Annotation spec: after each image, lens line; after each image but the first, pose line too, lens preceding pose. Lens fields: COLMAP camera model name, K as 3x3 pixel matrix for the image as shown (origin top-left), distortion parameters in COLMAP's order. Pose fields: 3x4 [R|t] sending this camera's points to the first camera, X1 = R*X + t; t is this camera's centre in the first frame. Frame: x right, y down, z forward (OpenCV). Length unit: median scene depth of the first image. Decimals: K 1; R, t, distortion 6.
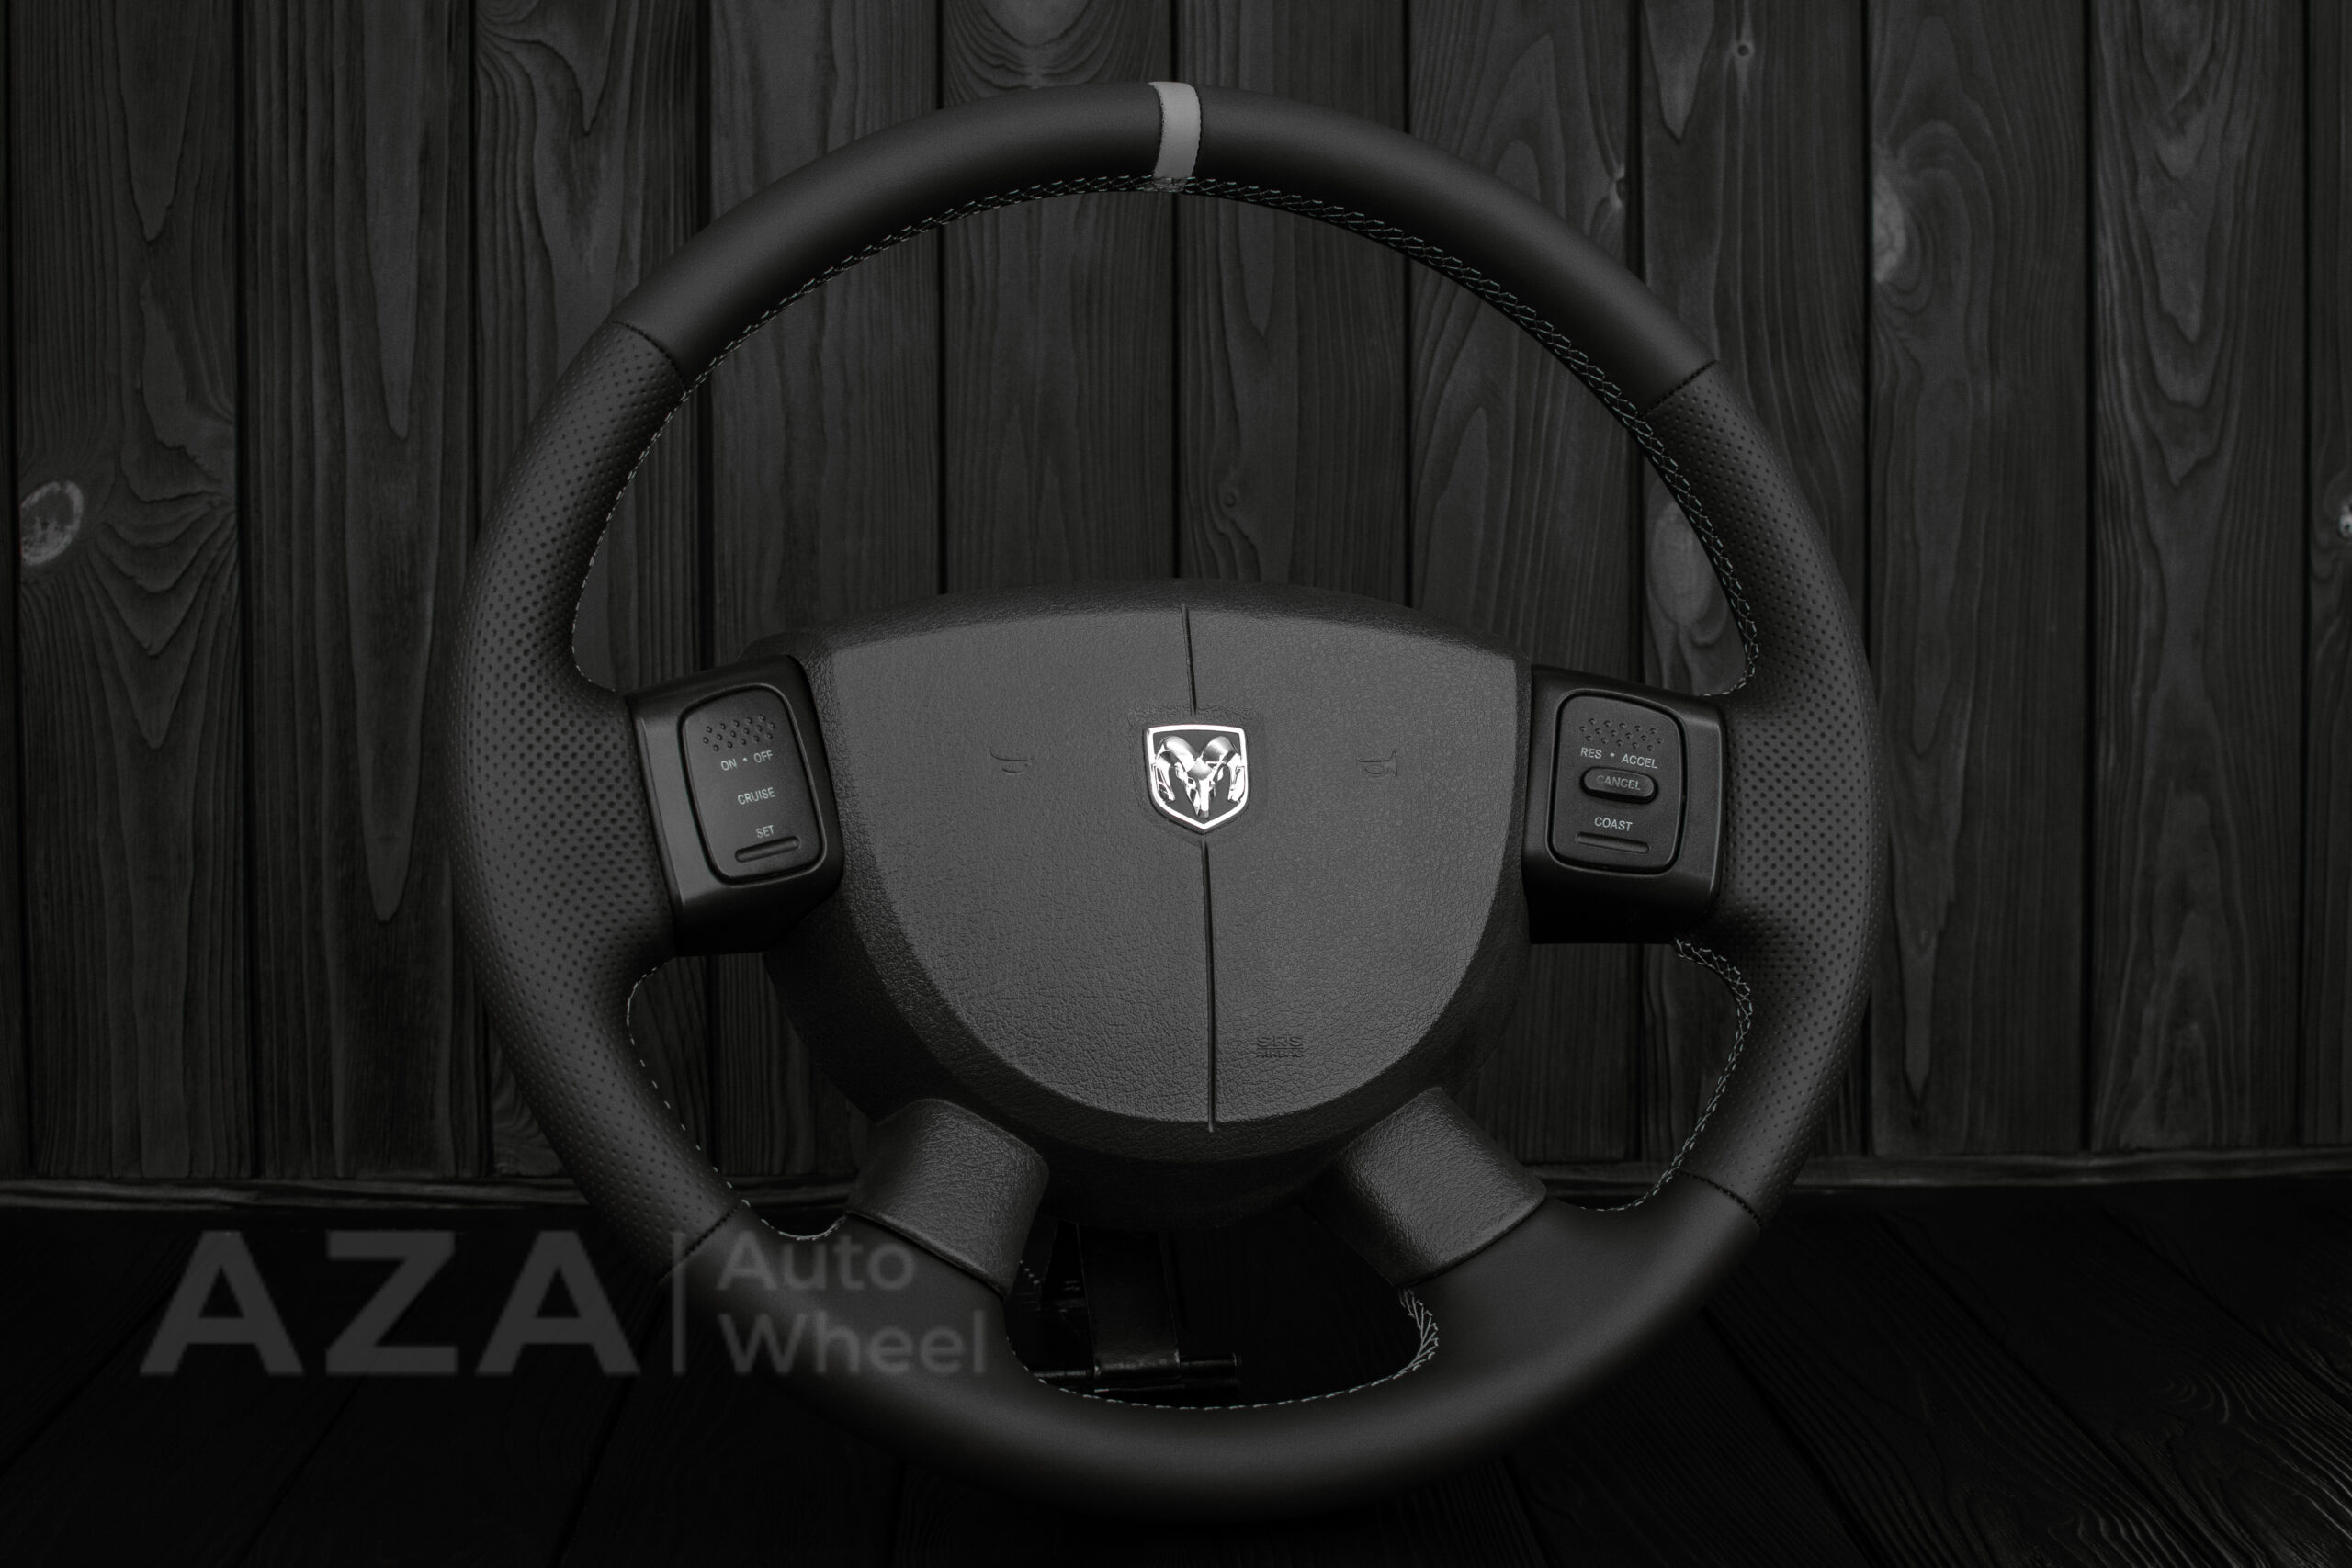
lens RADIAL K [[3723.0, 0, 1167.4], [0, 3723.0, 786.9], [0, 0, 1]] dist [-0.178966, 0.000000]
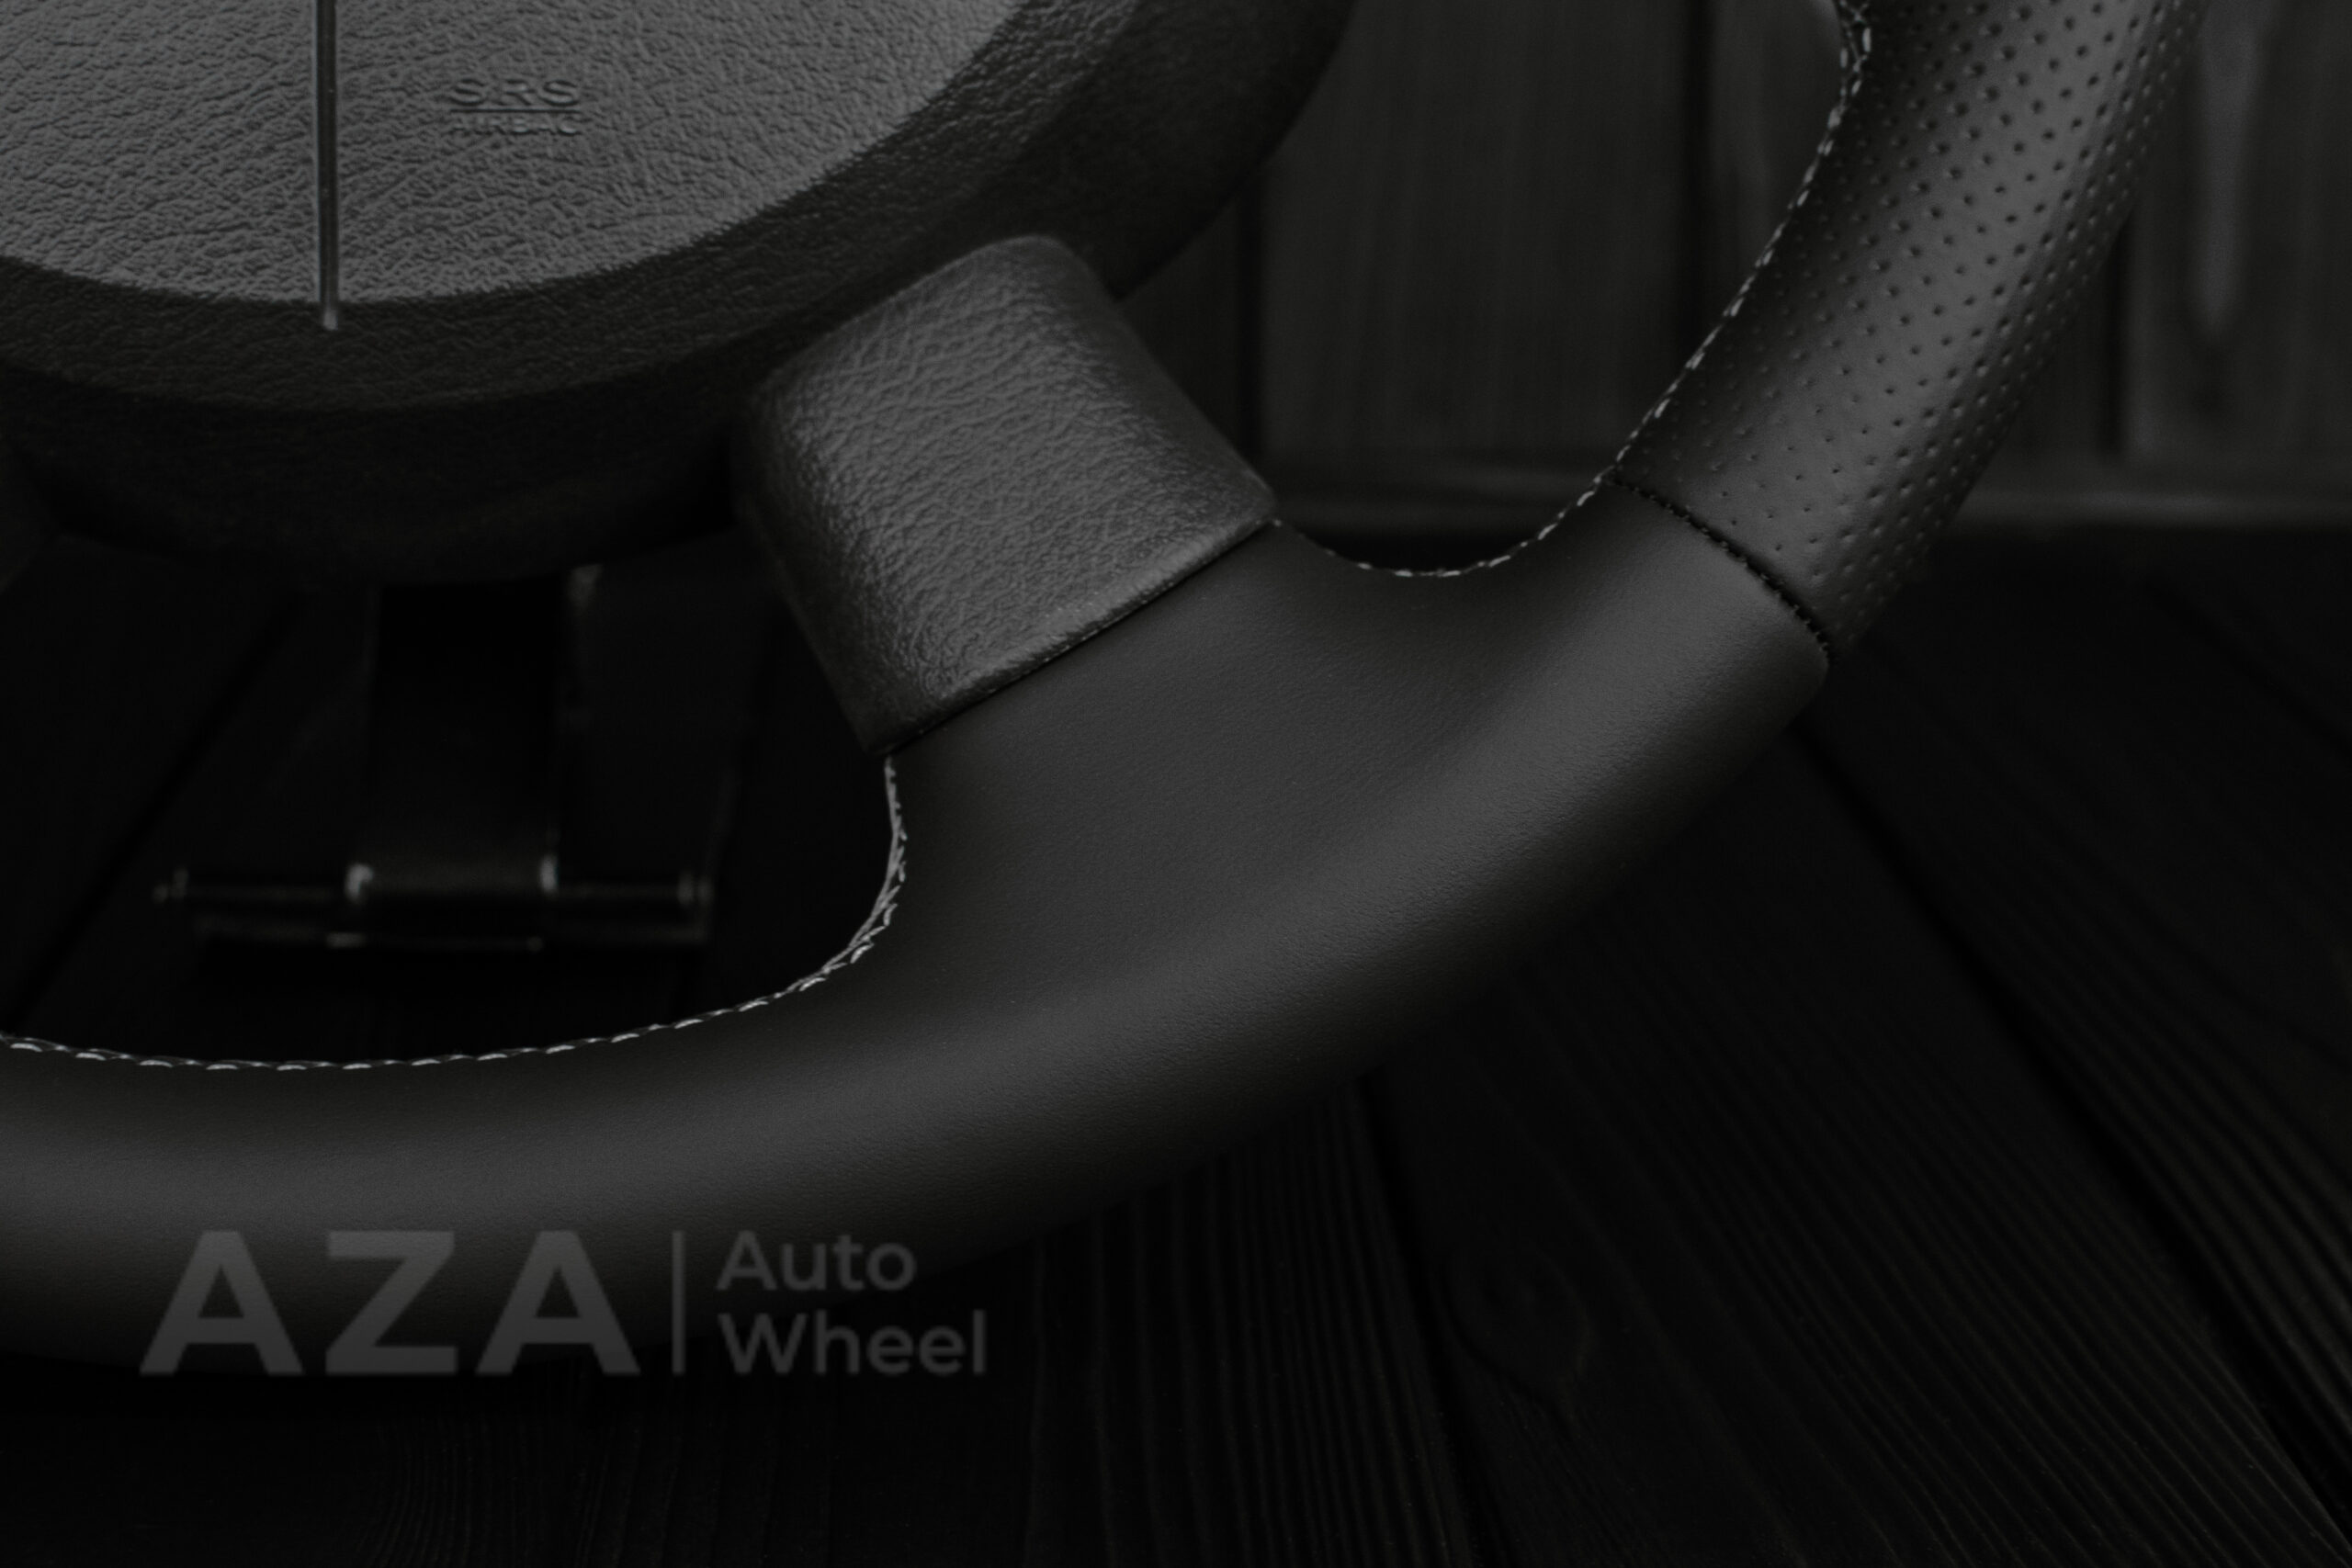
lens RADIAL K [[3723.0, 0, 1165.8], [0, 3723.0, 803.6], [0, 0, 1]] dist [-0.178966, 0.000000]
pose [[0.999368, 0.021621, 0.028201, 0.042152], [-0.026471, 0.982409, 0.184856, 0.058080], [-0.023708, -0.185486, 0.982361, 0.509876]]
